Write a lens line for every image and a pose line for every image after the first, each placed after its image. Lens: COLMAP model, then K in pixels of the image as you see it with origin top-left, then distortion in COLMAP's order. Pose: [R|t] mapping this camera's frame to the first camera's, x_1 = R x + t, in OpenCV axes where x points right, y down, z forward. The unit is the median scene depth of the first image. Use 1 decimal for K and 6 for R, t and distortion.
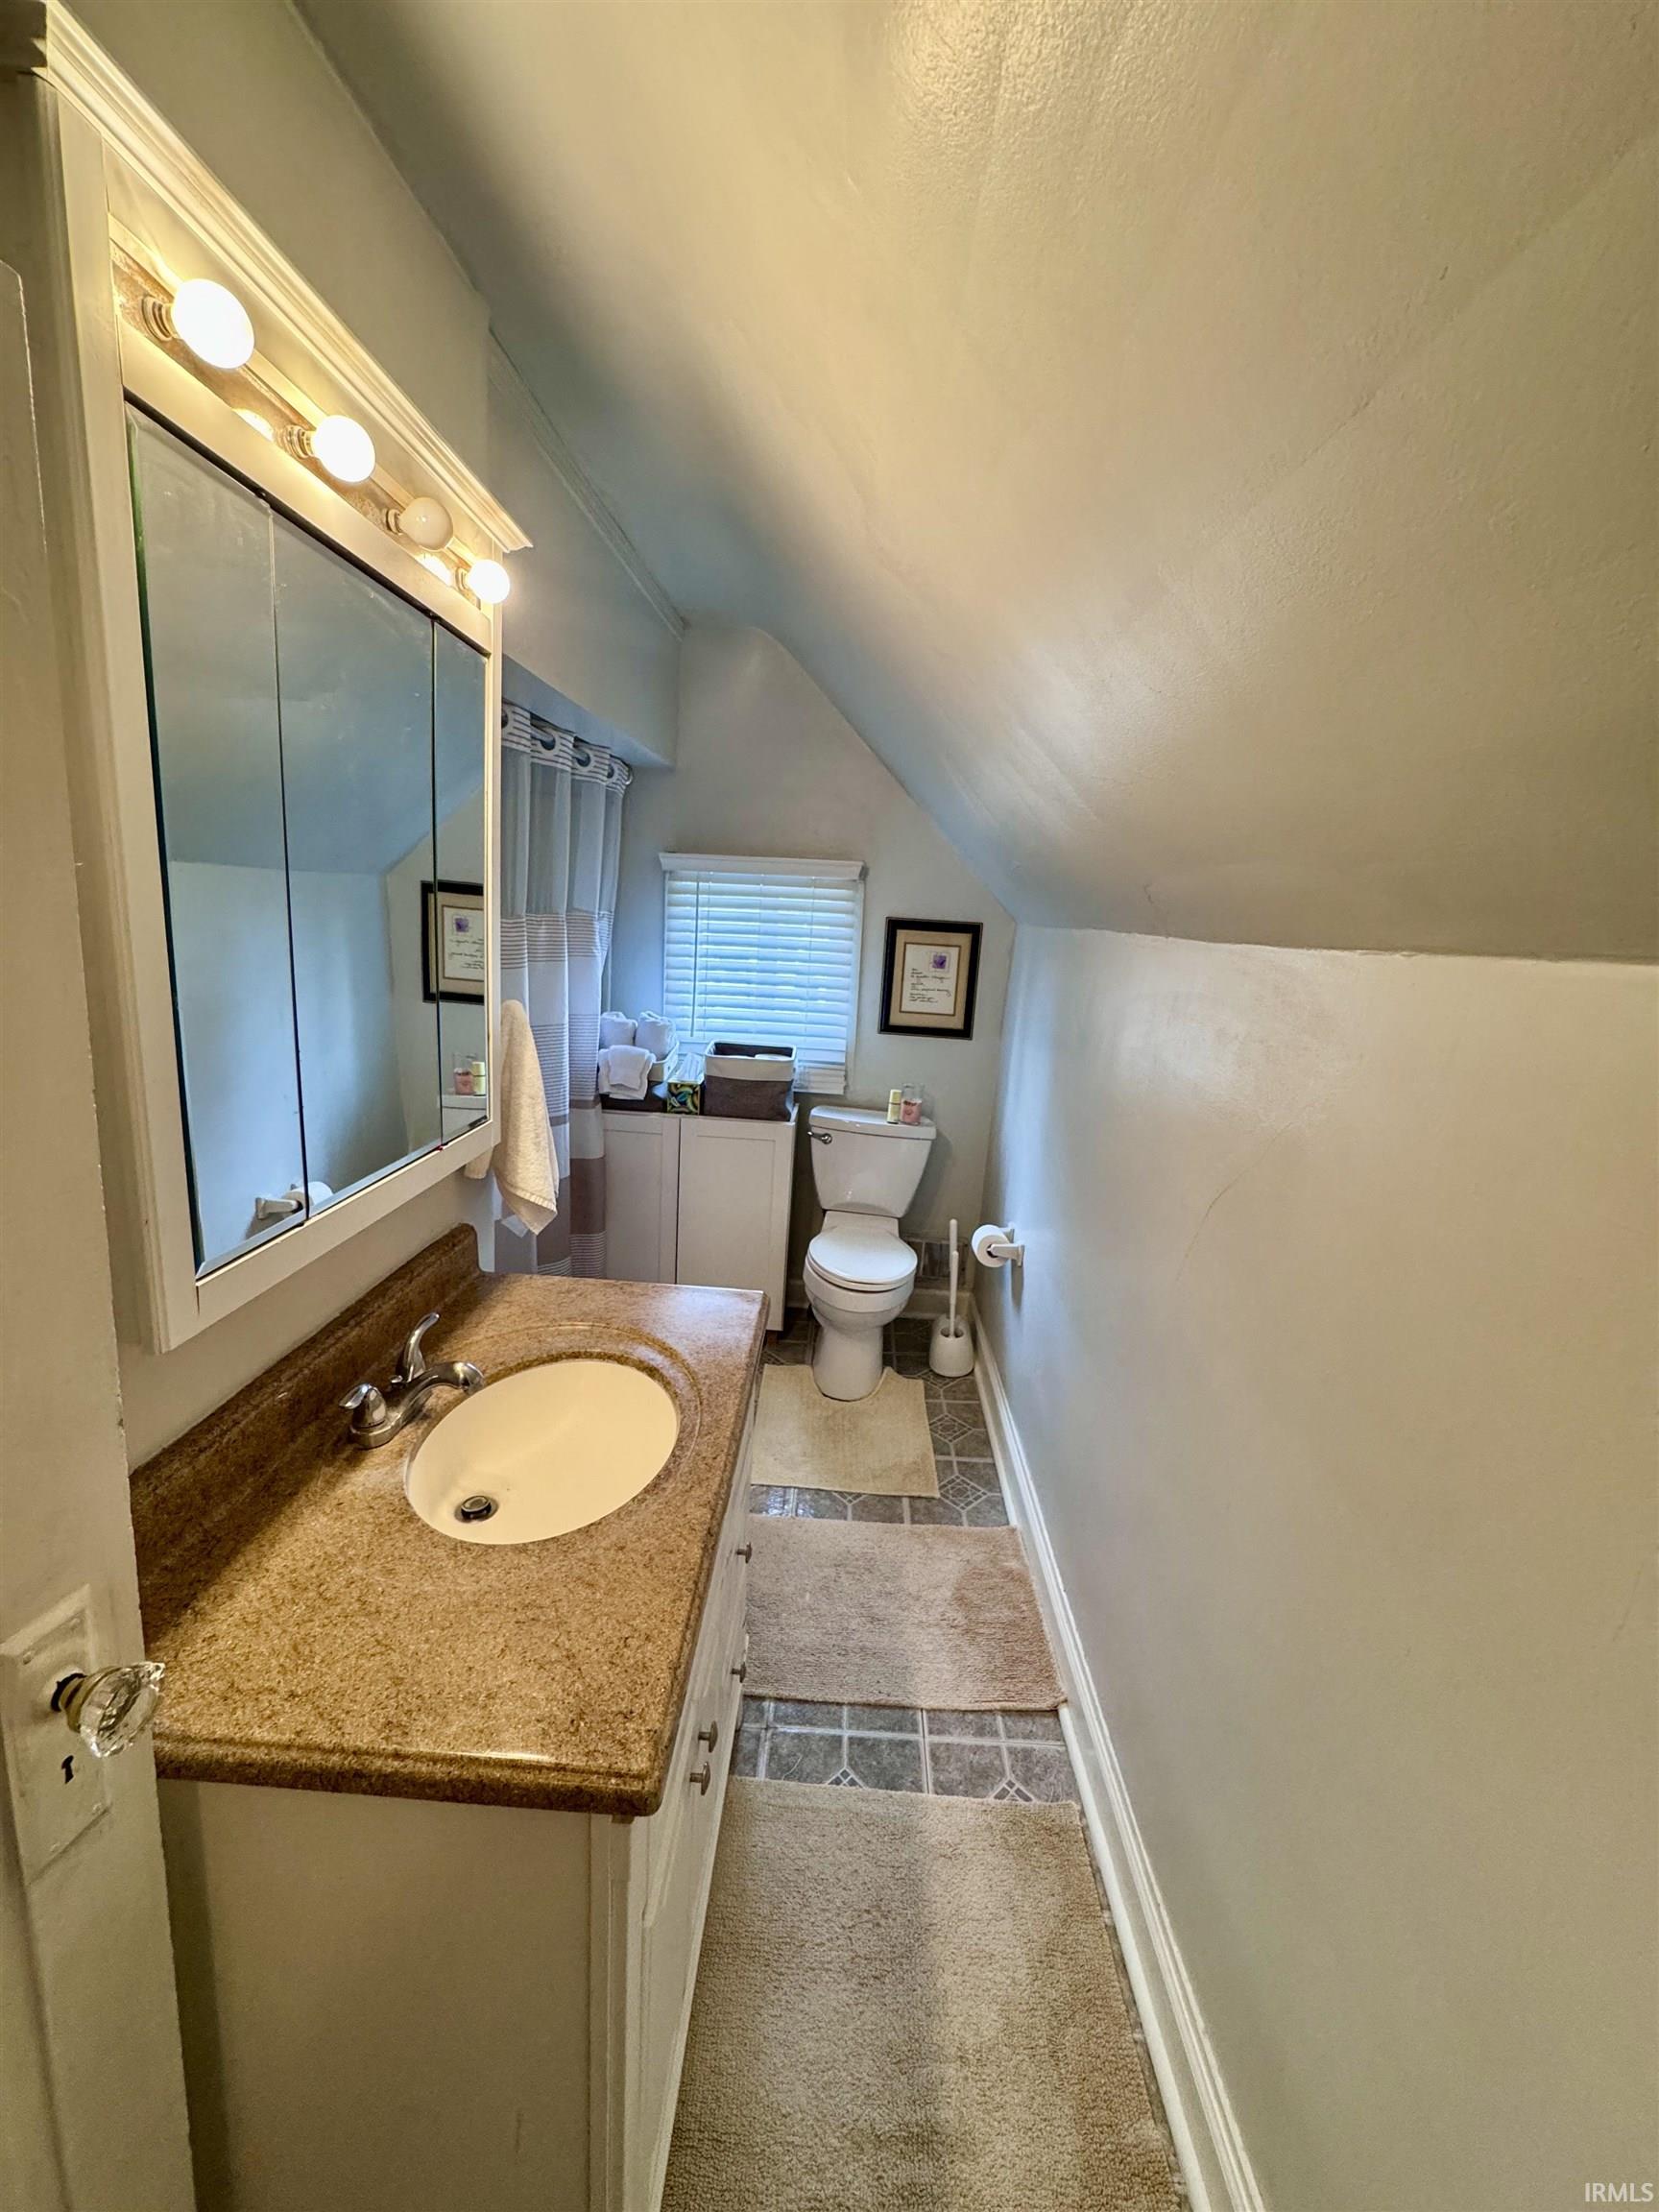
lens RADIAL K [[884.7, 0, 829.5], [0, 884.7, 1106.0], [0, 0, 1]] dist [-0.001221, -0.000290]
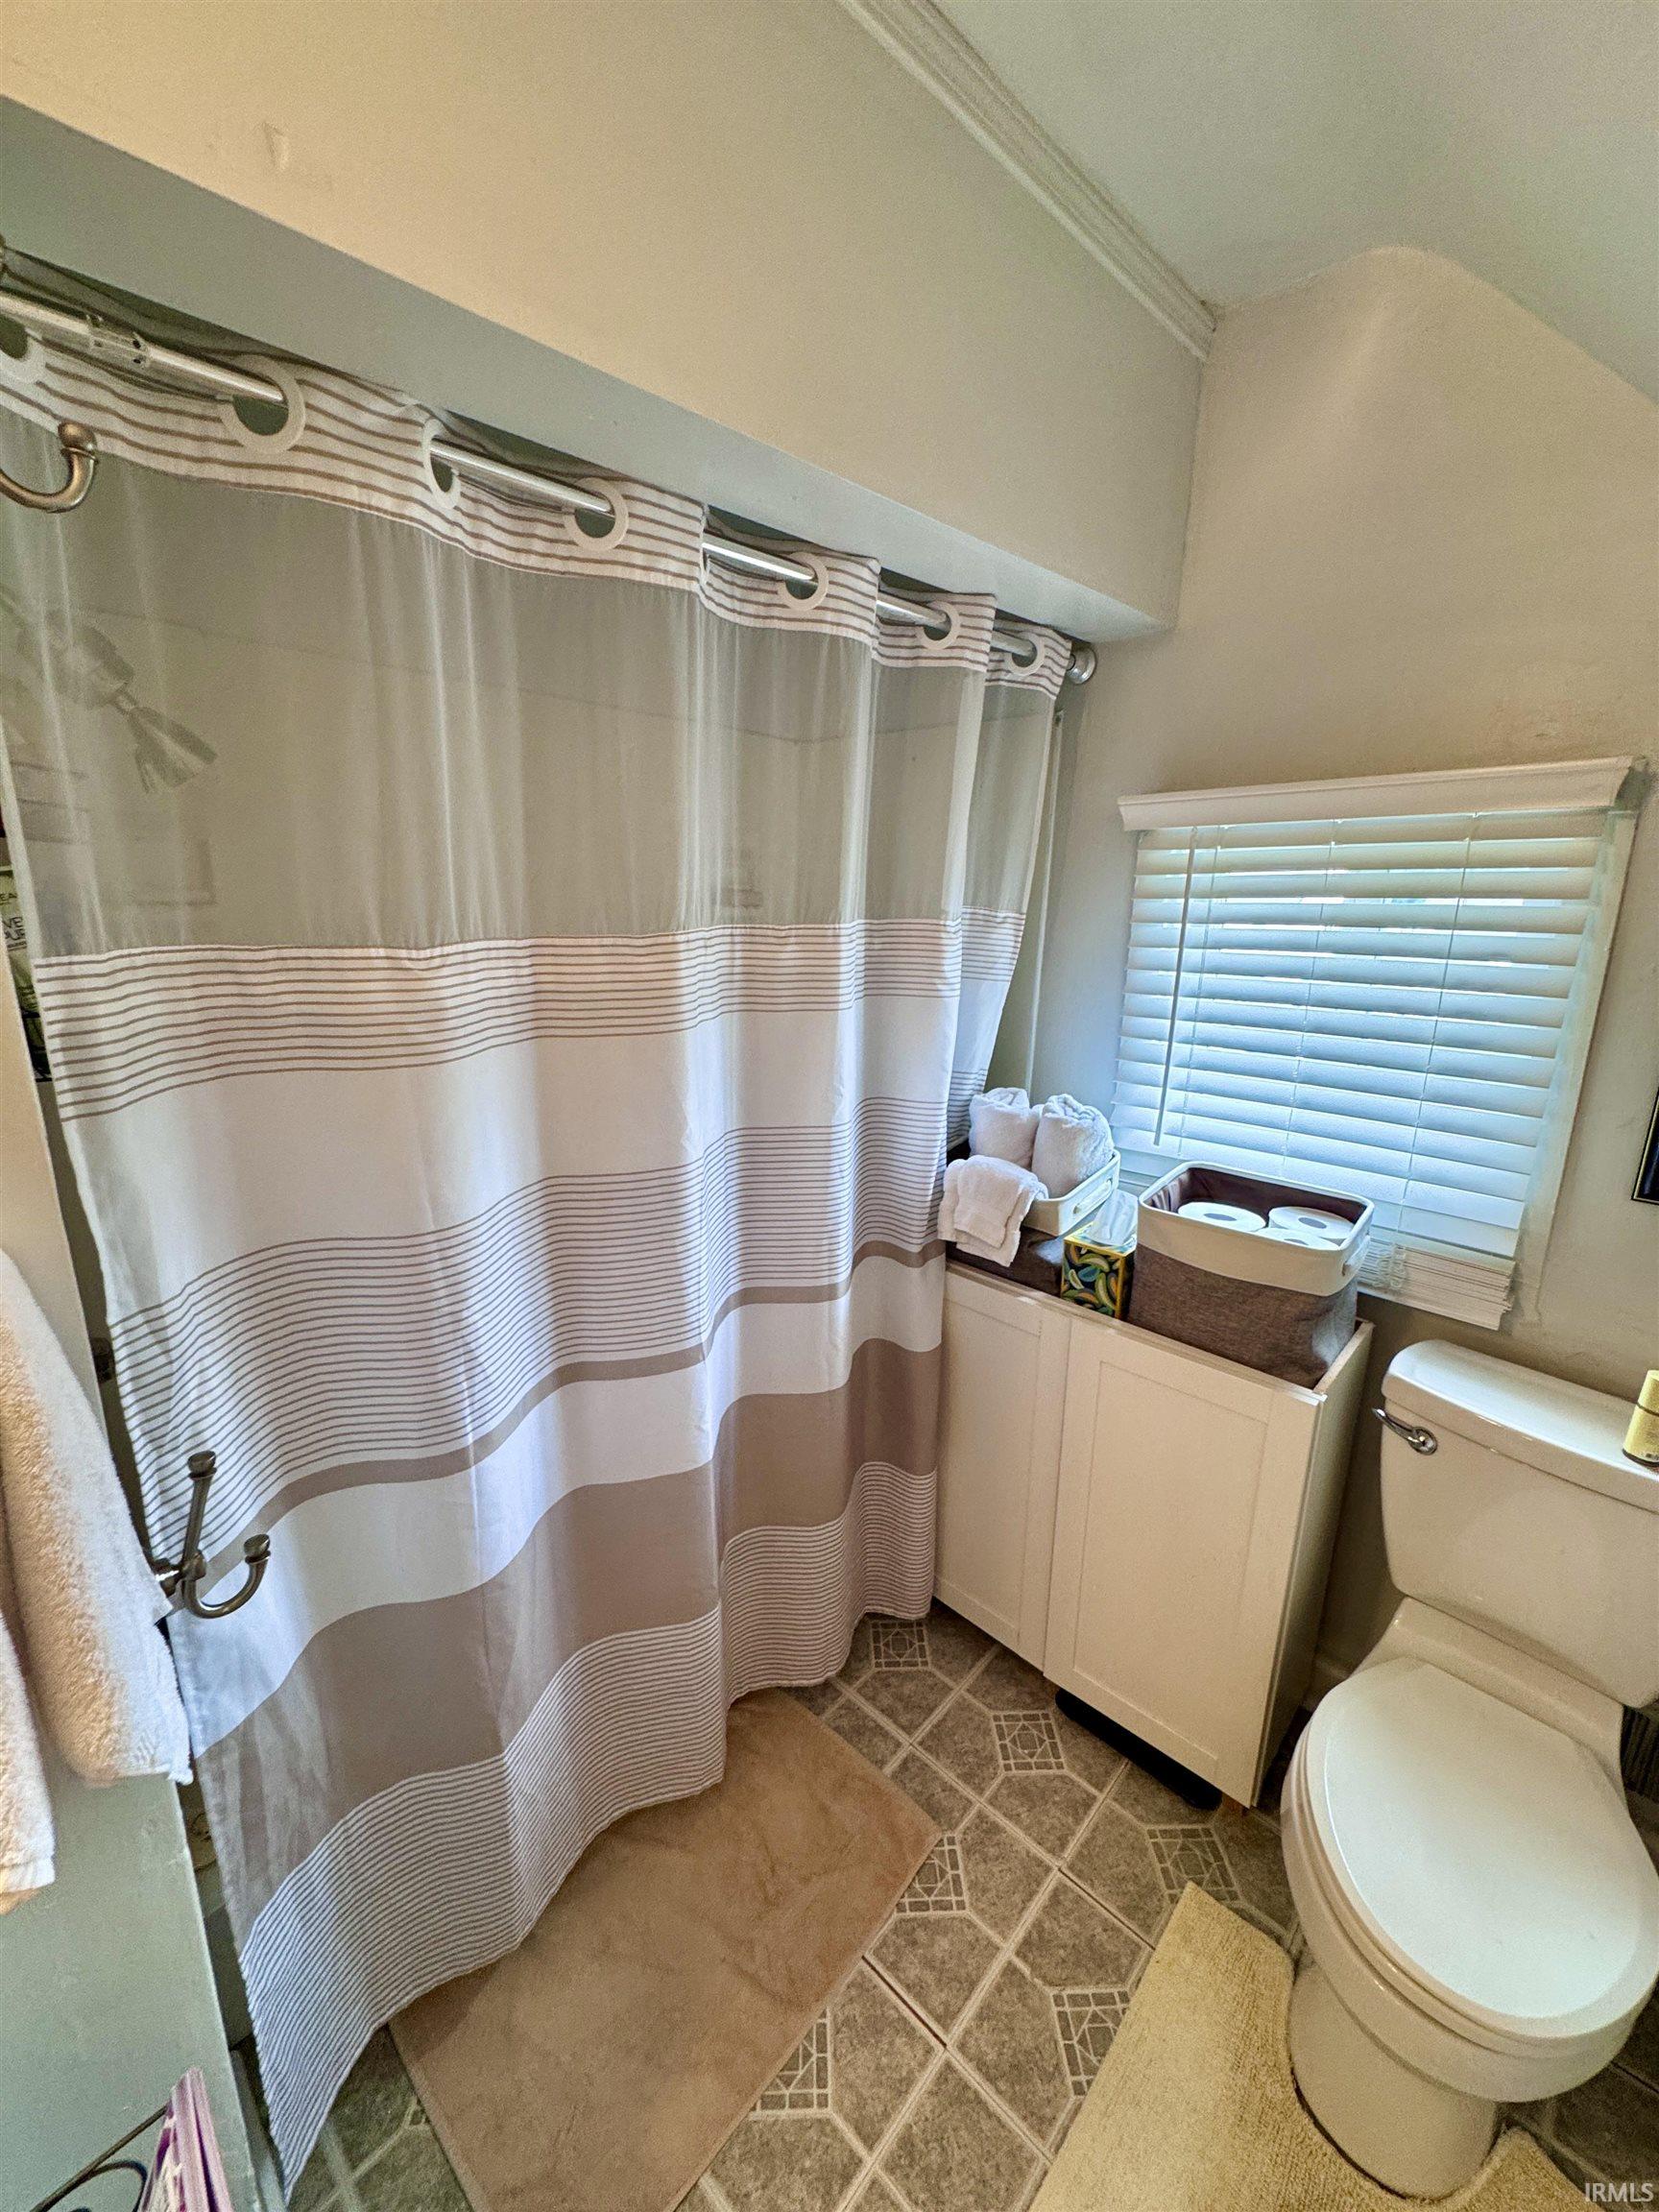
lens RADIAL K [[884.7, 0, 829.5], [0, 884.7, 1106.0], [0, 0, 1]] dist [-0.001221, -0.000290]
pose [[0.747988, 0.109166, -0.654673, 0.043940], [-0.109558, 0.993158, 0.040434, -0.108776], [0.654608, 0.041481, 0.754830, 0.507020]]
